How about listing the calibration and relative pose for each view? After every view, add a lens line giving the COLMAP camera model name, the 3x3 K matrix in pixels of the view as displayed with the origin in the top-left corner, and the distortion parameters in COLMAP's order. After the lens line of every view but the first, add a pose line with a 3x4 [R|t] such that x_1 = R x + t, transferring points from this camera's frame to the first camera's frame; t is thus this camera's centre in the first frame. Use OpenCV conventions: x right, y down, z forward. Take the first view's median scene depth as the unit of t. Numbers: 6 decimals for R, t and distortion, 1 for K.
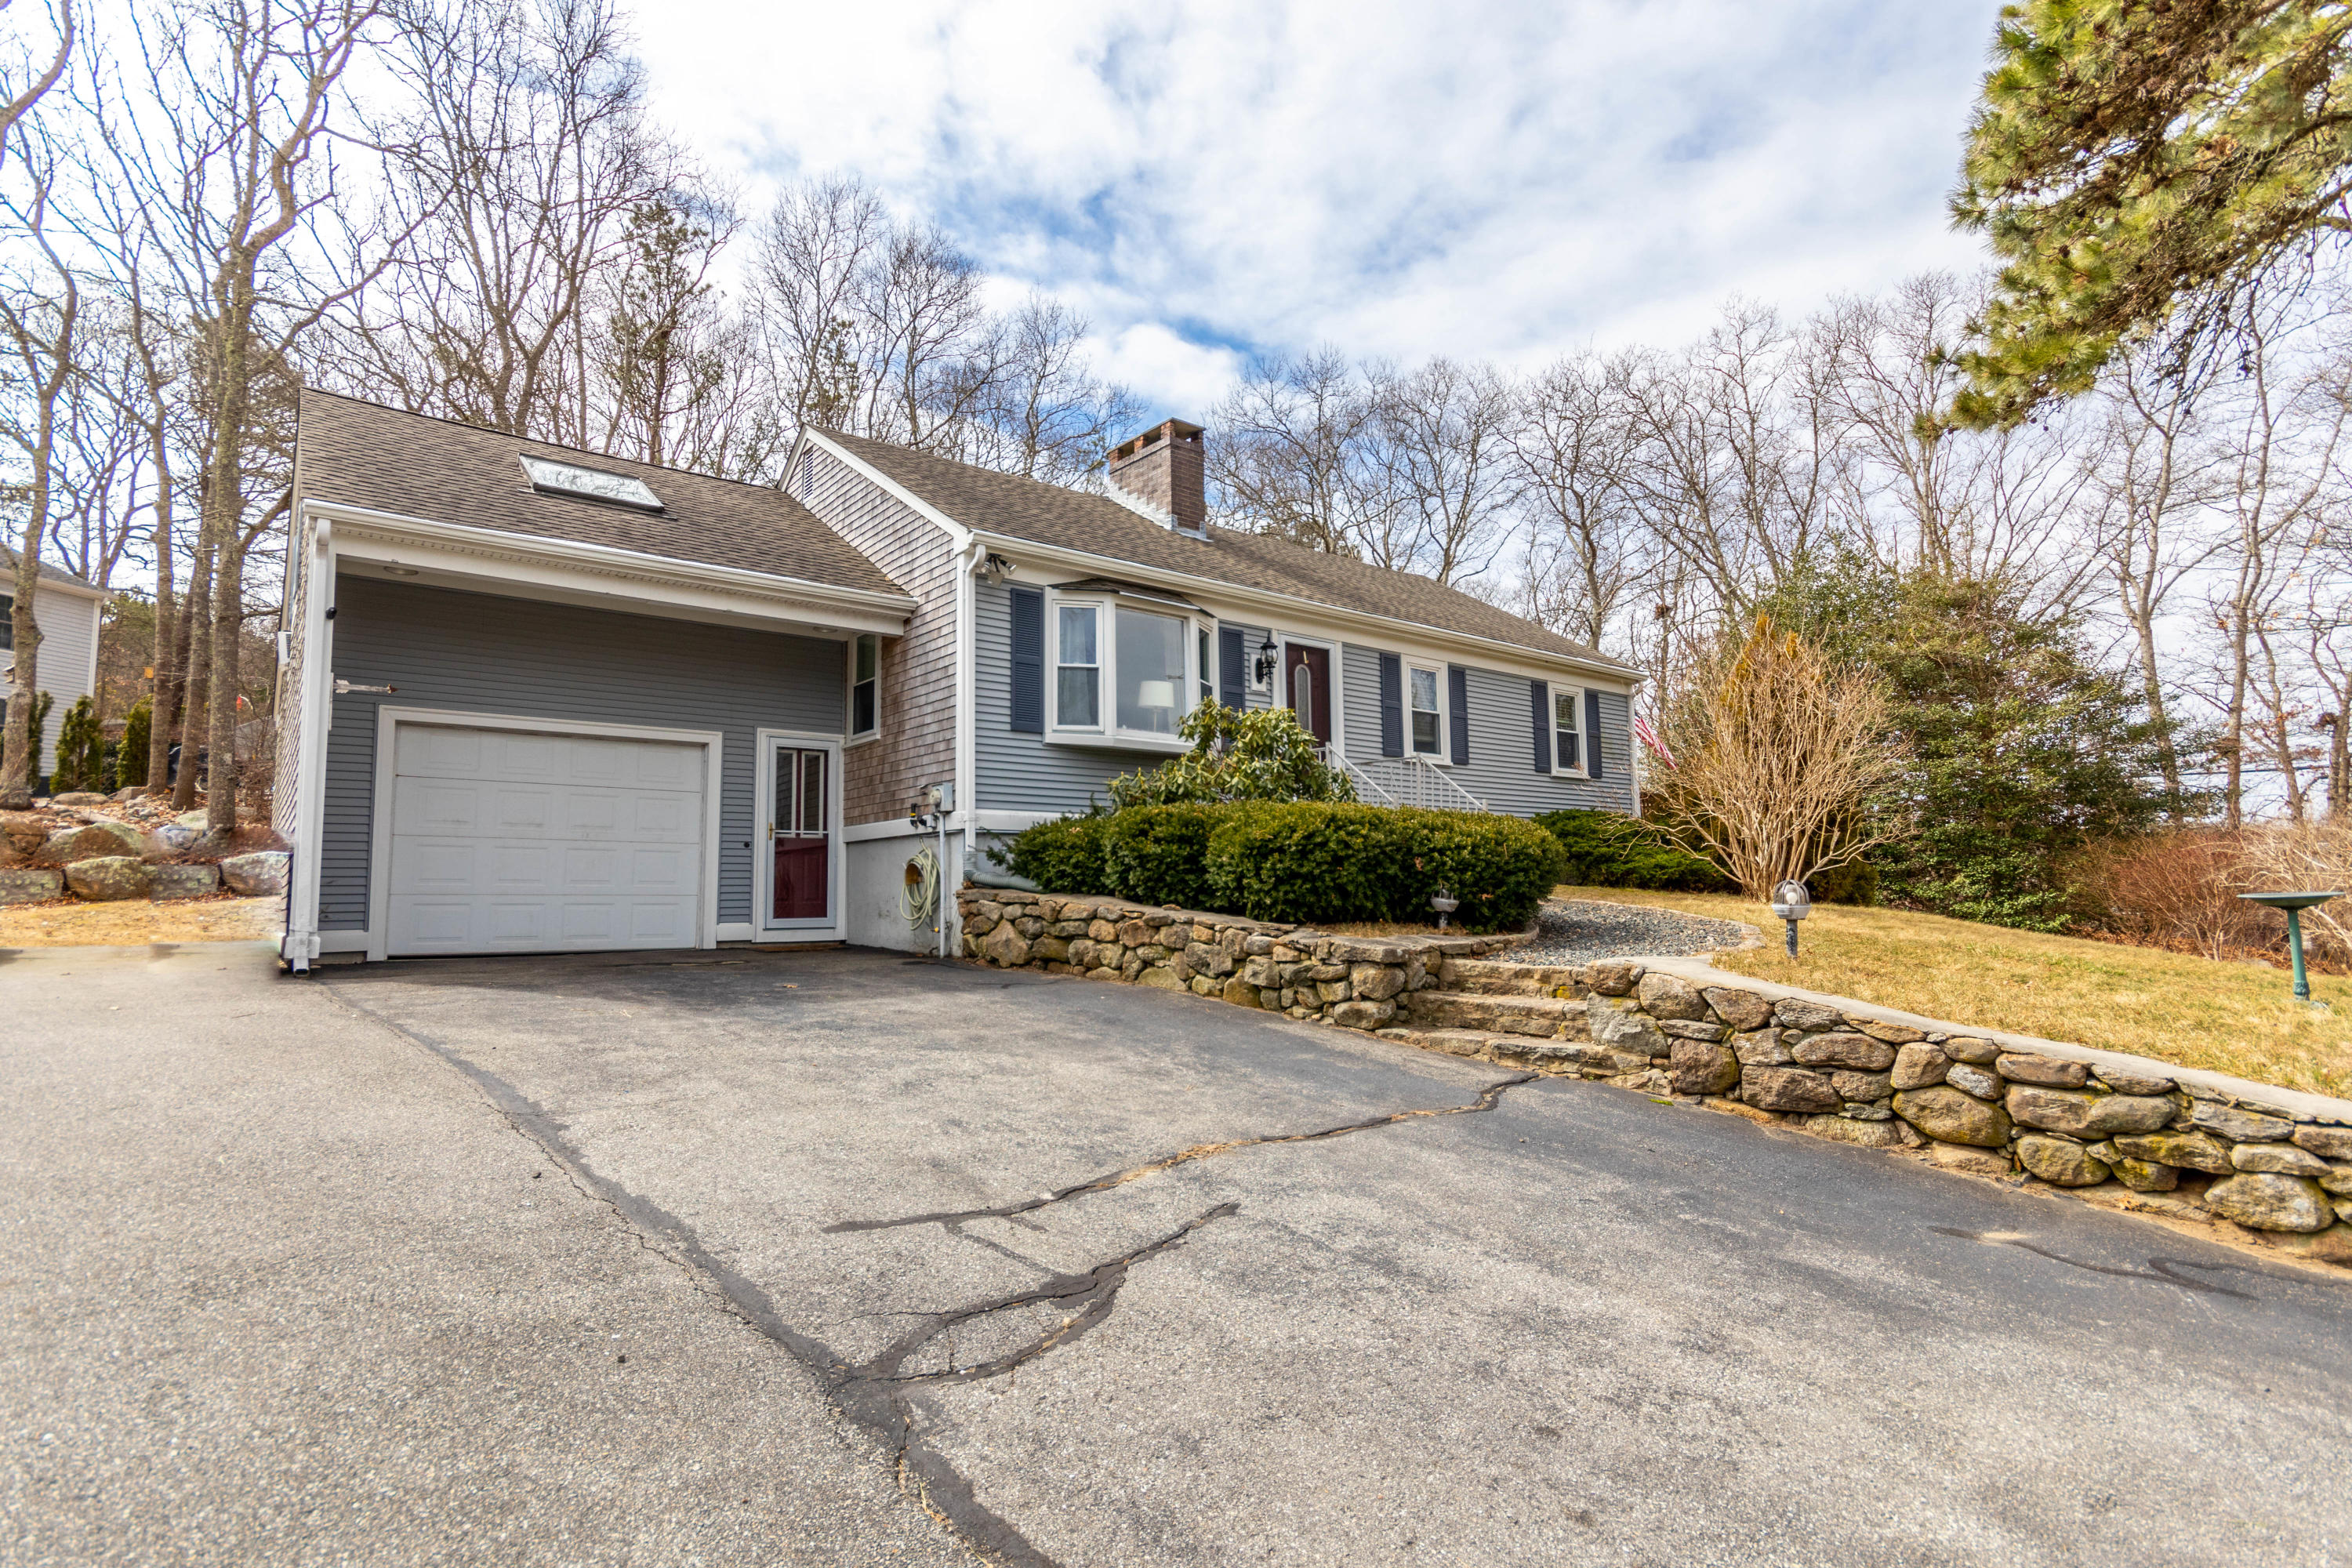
lens RADIAL K [[1087.2, 0, 1175.4], [0, 1087.2, 786.4], [0, 0, 1]] dist [-0.001794, 0.000213]
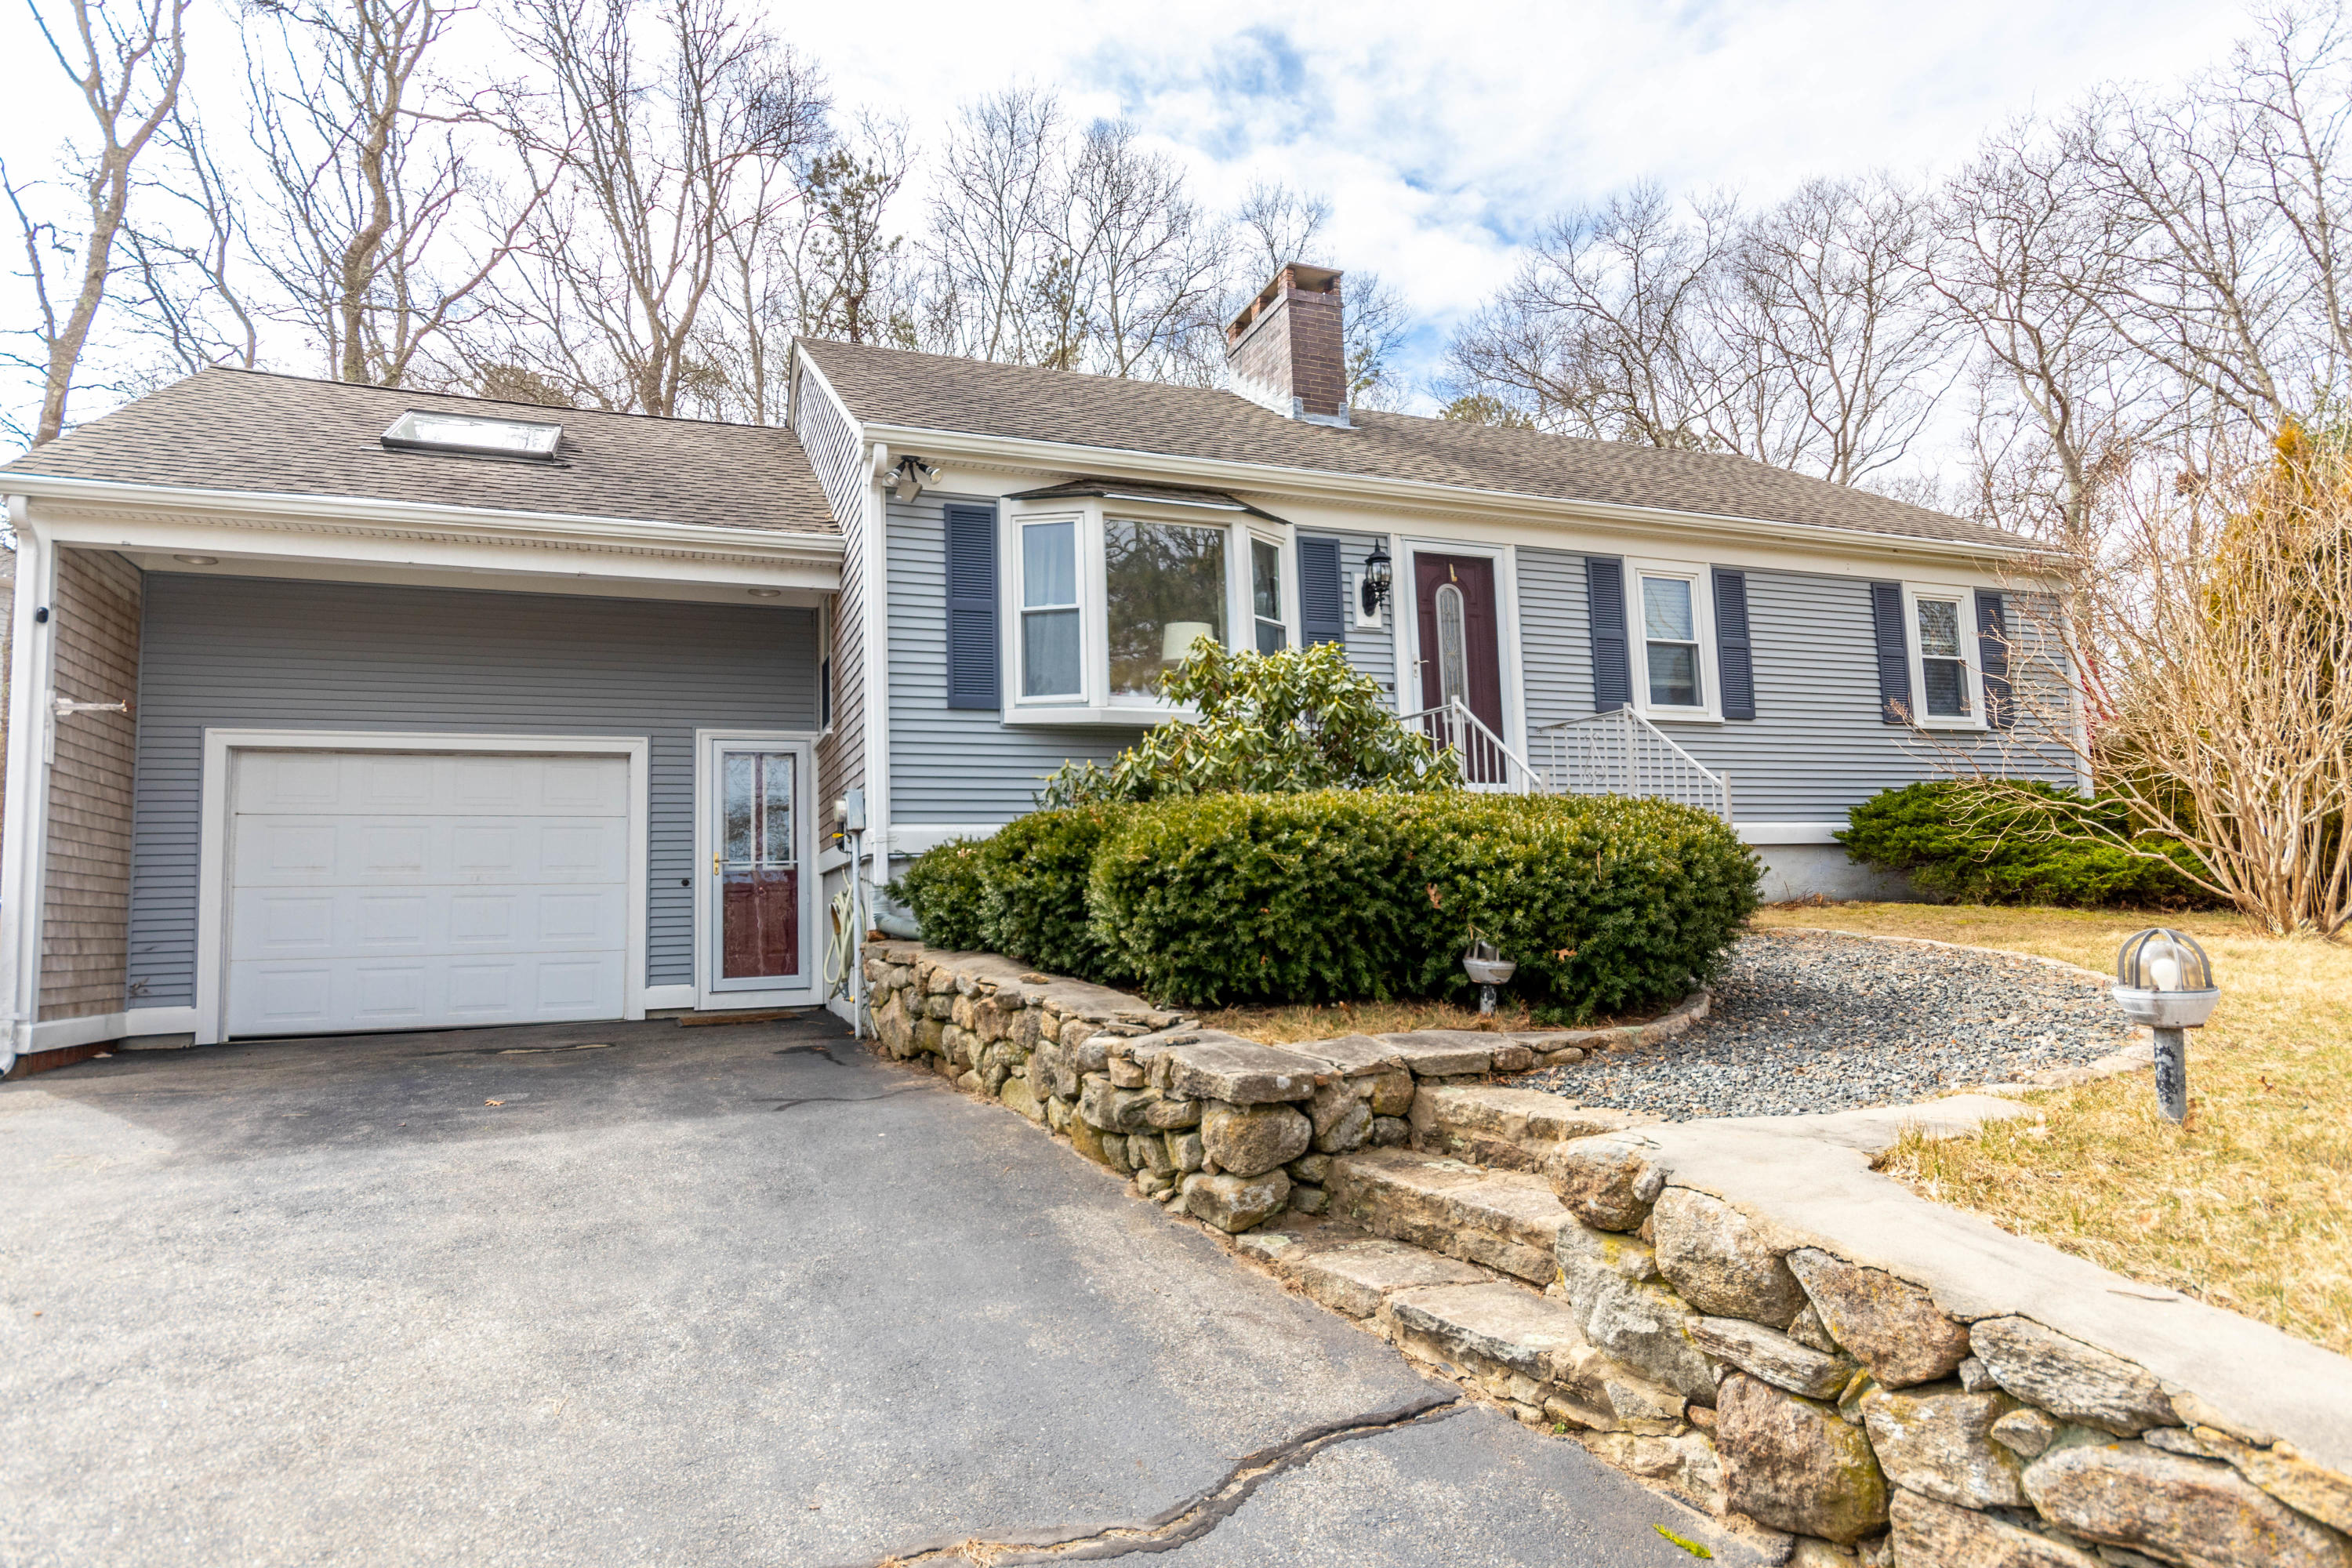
lens RADIAL K [[1258.5, 0, 1188.3], [0, 1258.5, 787.4], [0, 0, 1]] dist [0.003818, -0.003190]
pose [[0.961113, -0.049946, -0.271602, 0.206114], [0.050521, 0.998711, -0.004877, 0.009956], [0.271495, -0.009034, 0.962397, 0.264440]]
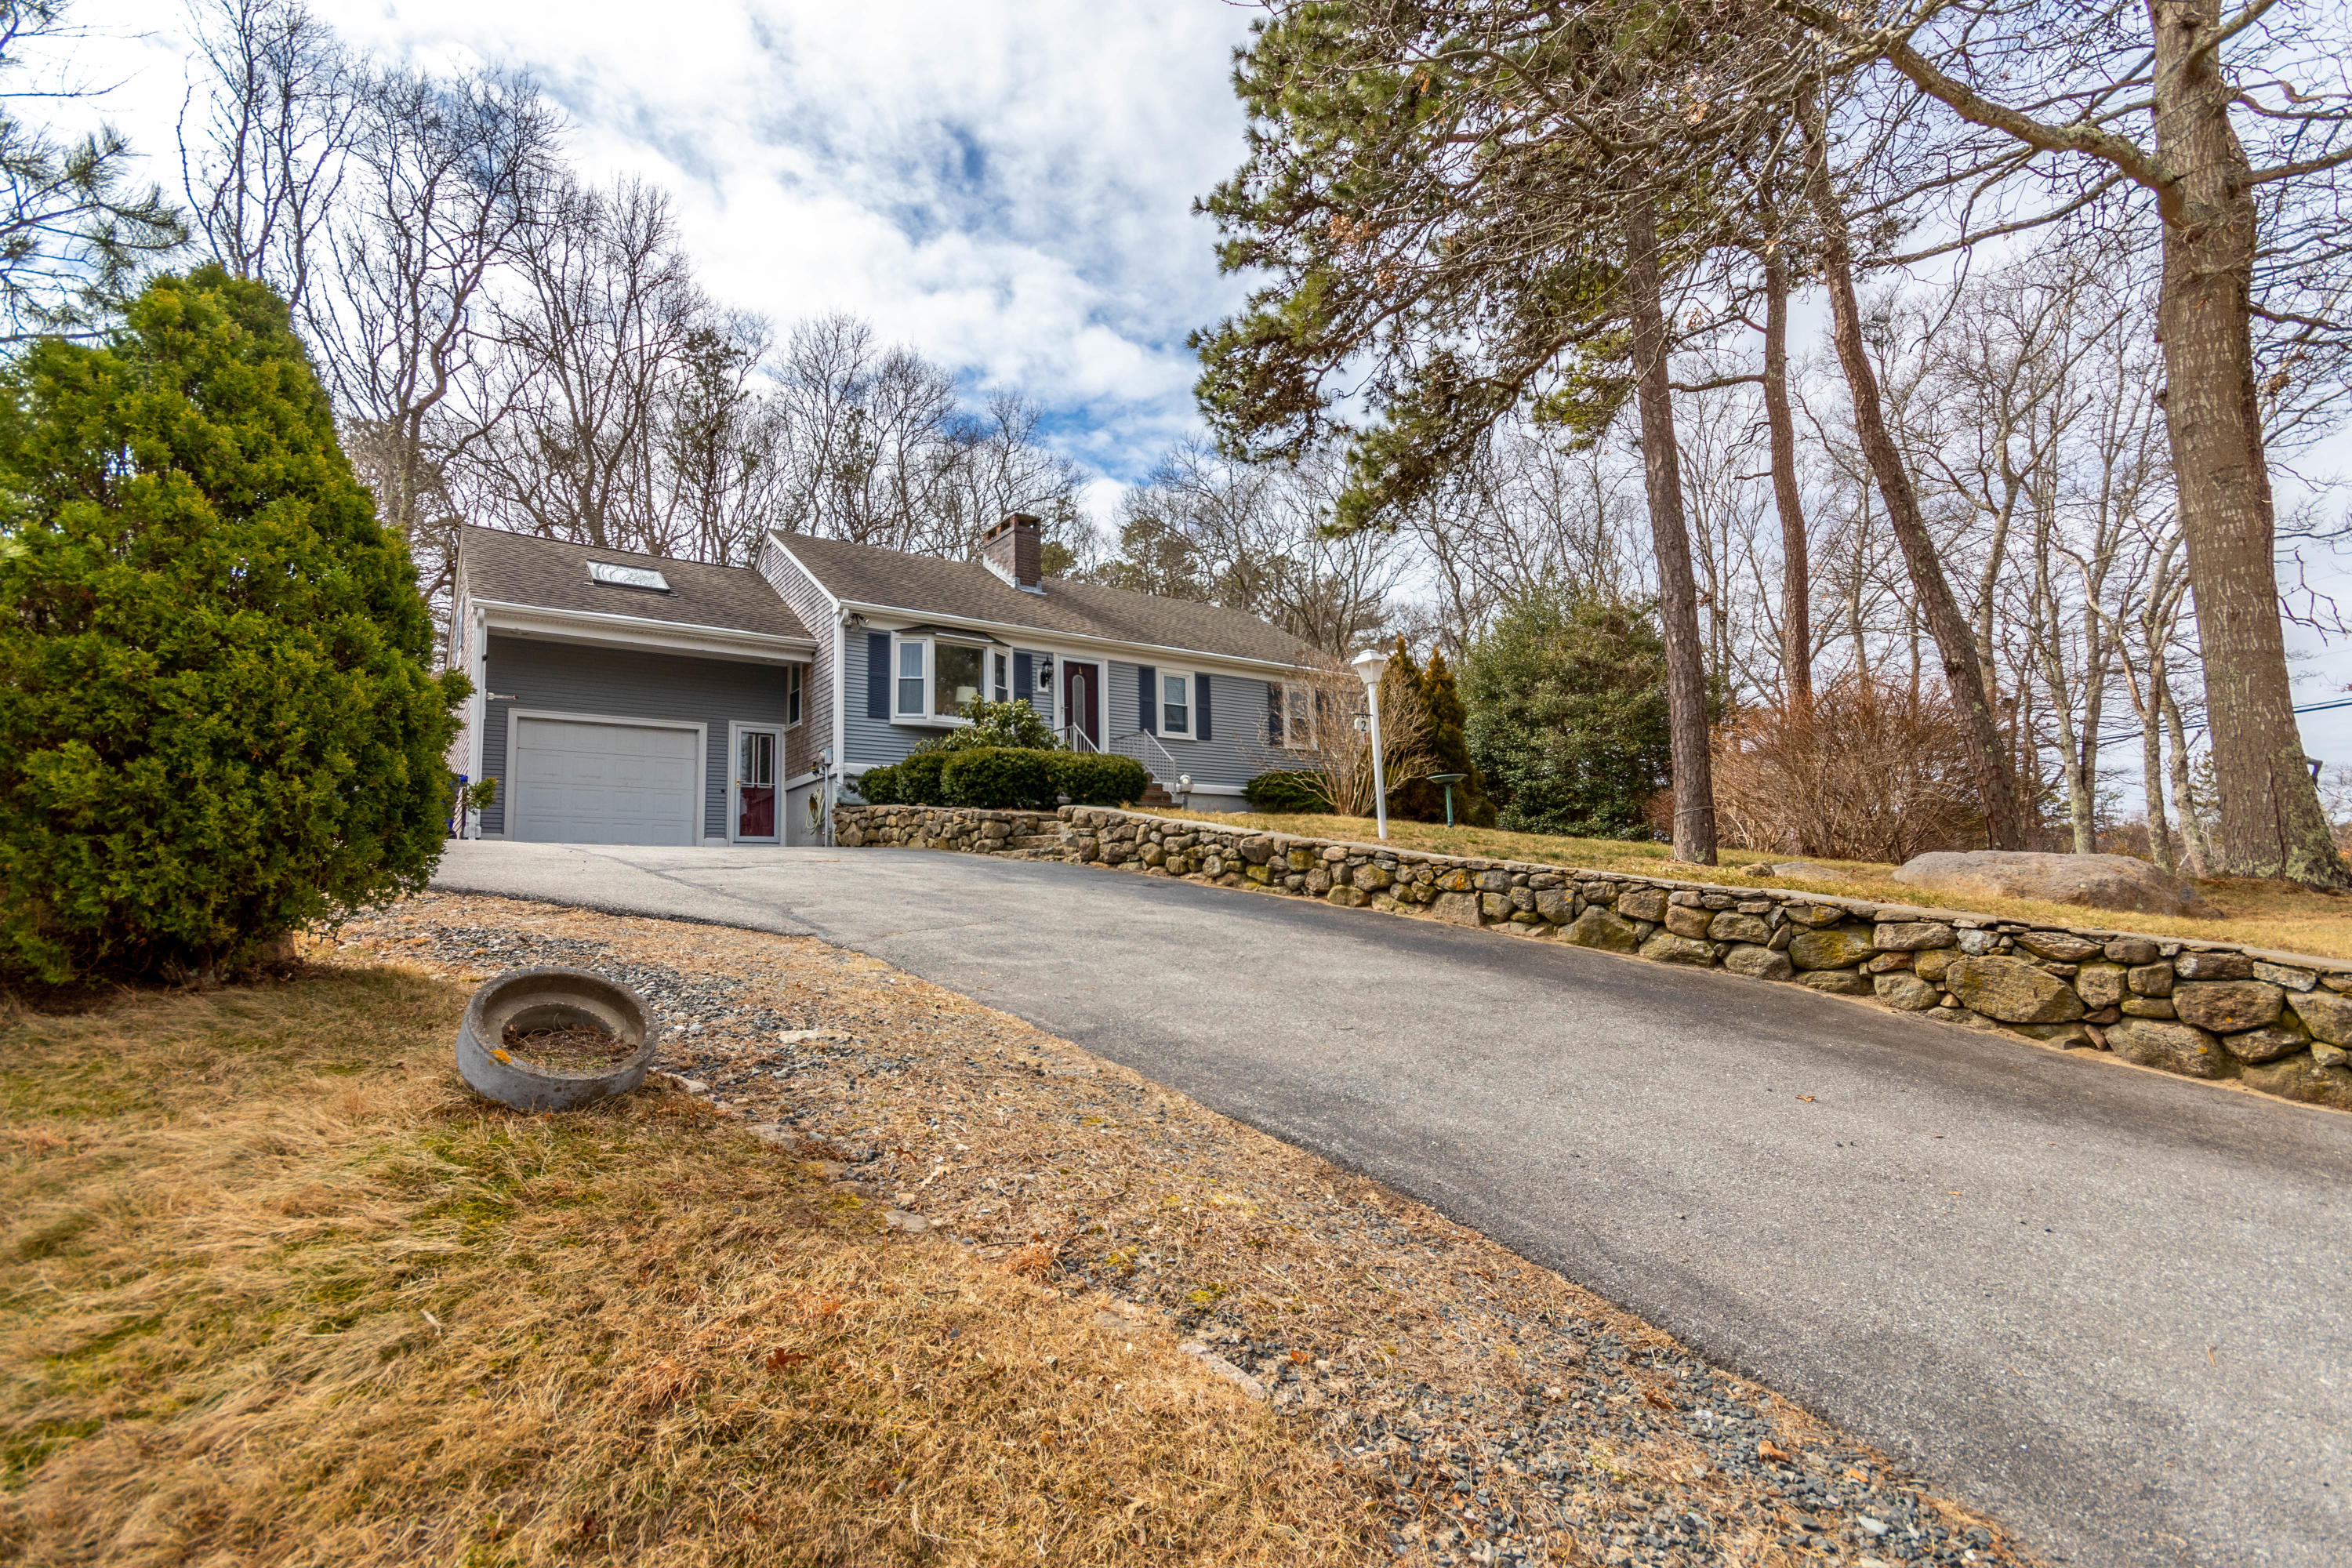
lens RADIAL K [[991.9, 0, 1145.3], [0, 991.9, 783.7], [0, 0, 1]] dist [-0.001012, -0.000009]
pose [[0.998410, -0.016219, -0.053978, 0.353991], [0.015619, 0.999812, -0.011522, 0.075650], [0.054155, 0.010661, 0.998476, -0.506708]]
